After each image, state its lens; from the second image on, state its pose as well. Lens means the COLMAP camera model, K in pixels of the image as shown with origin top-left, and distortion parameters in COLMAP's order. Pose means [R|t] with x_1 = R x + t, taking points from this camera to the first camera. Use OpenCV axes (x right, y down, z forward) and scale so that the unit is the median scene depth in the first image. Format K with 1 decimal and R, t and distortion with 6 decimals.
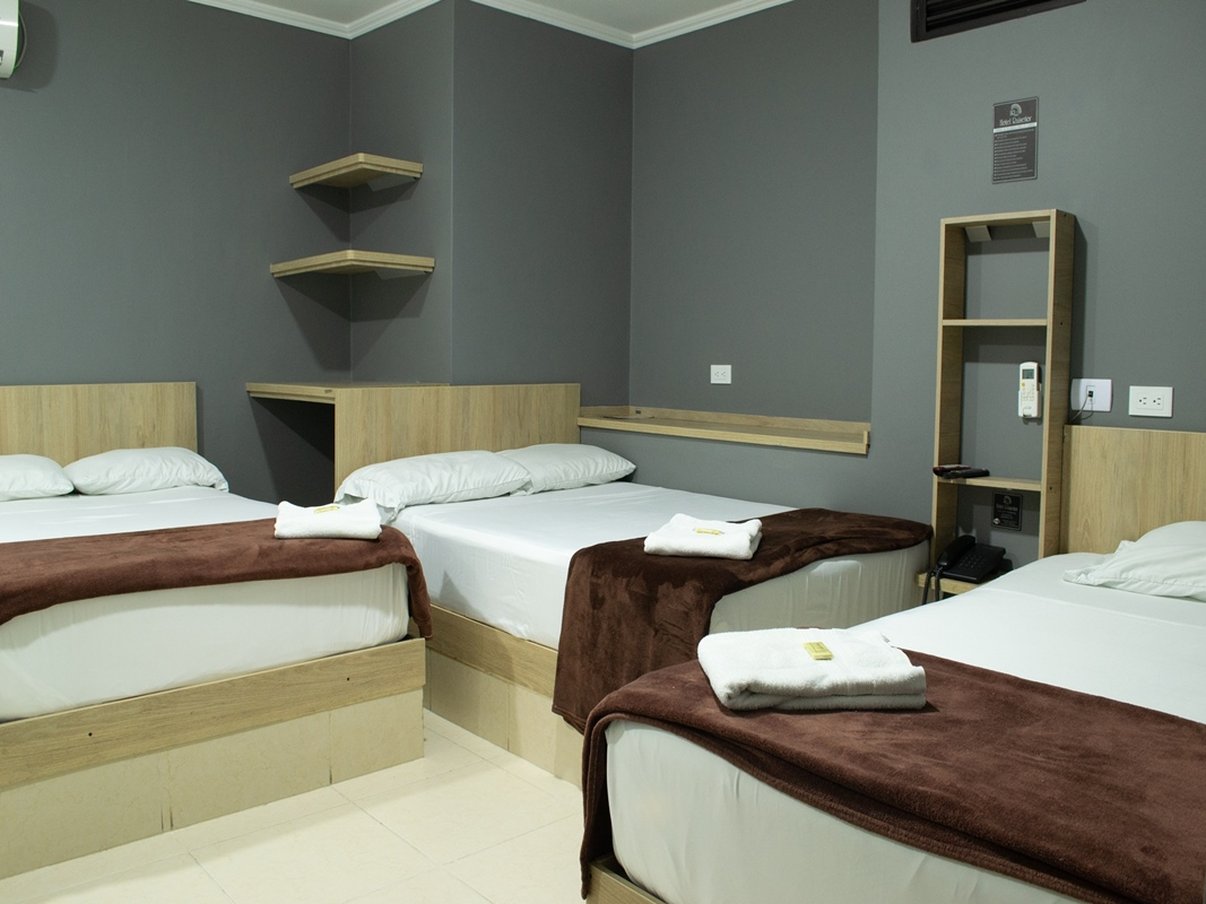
lens RADIAL K [[998.7, 0, 587.8], [0, 998.7, 433.7], [0, 0, 1]] dist [-0.076000, 0.011170]
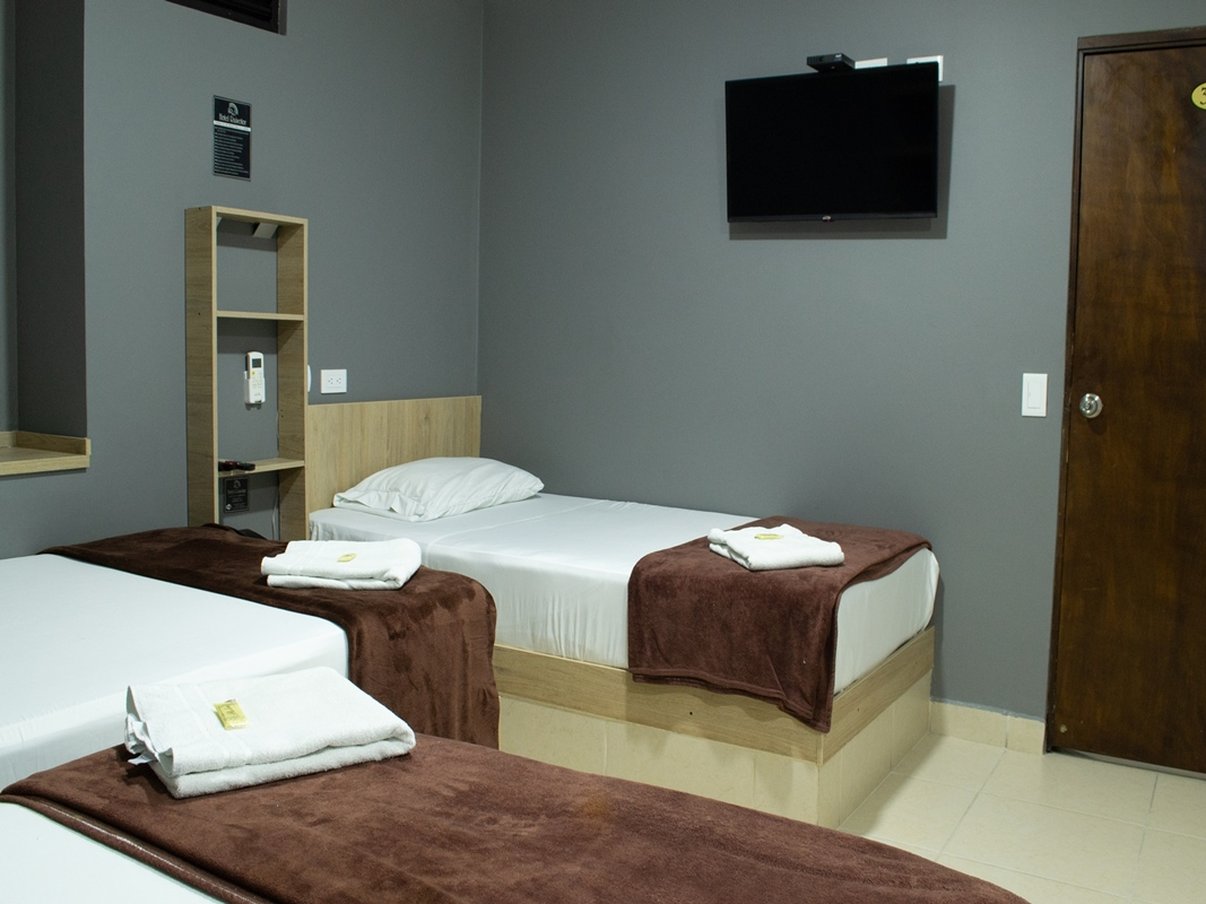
lens RADIAL K [[1064.7, 0, 603.0], [0, 1064.7, 416.7], [0, 0, 1]] dist [-0.078841, 0.012158]
pose [[-0.277467, -0.086518, 0.956832, -0.751924], [0.053164, 0.993028, 0.105208, -0.101518], [-0.959263, 0.080061, -0.270933, 0.934923]]
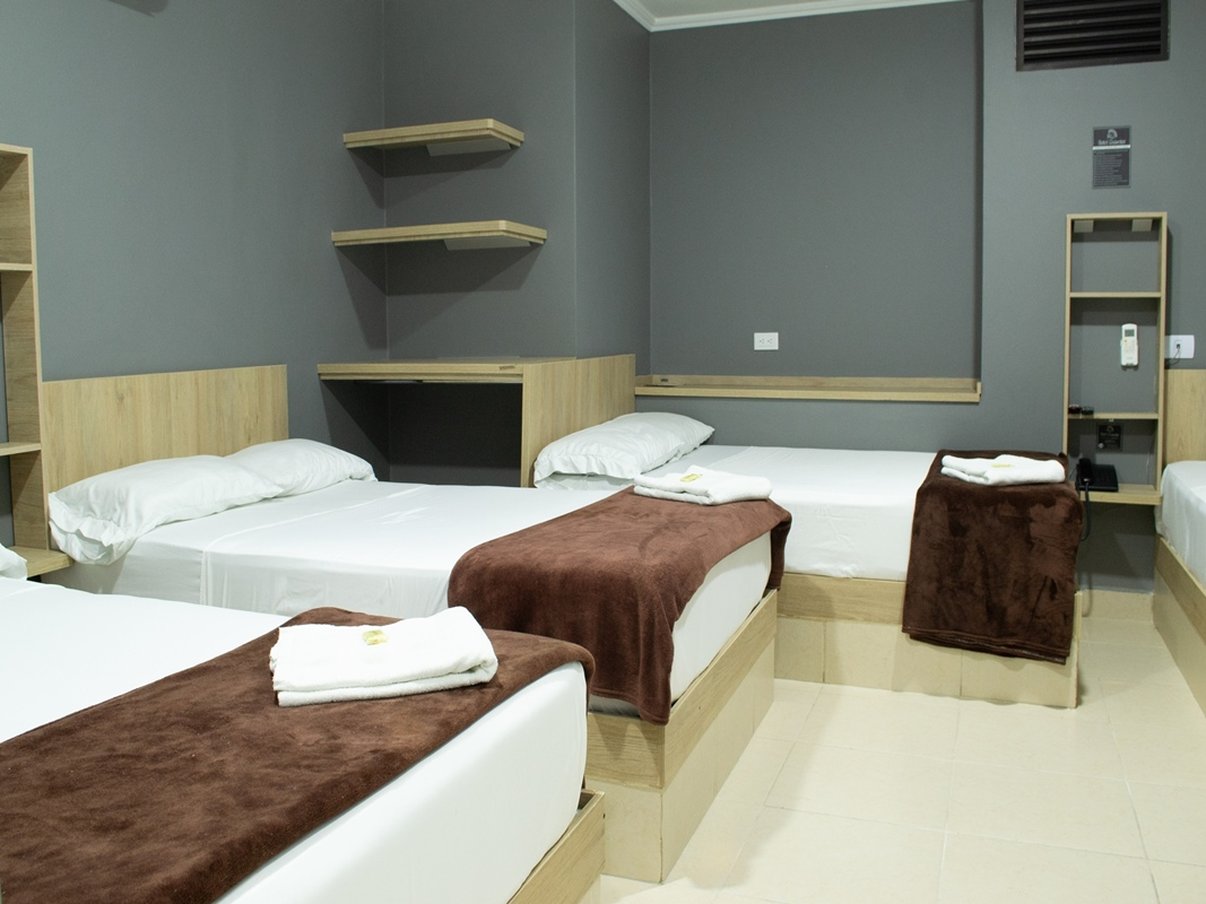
lens RADIAL K [[1064.7, 0, 603.0], [0, 1064.7, 416.7], [0, 0, 1]] dist [-0.078841, 0.012158]
pose [[0.890111, -0.056937, 0.452174, -0.822551], [0.054389, 0.998346, 0.018645, -0.012127], [-0.452488, 0.007997, 0.891735, 0.056771]]
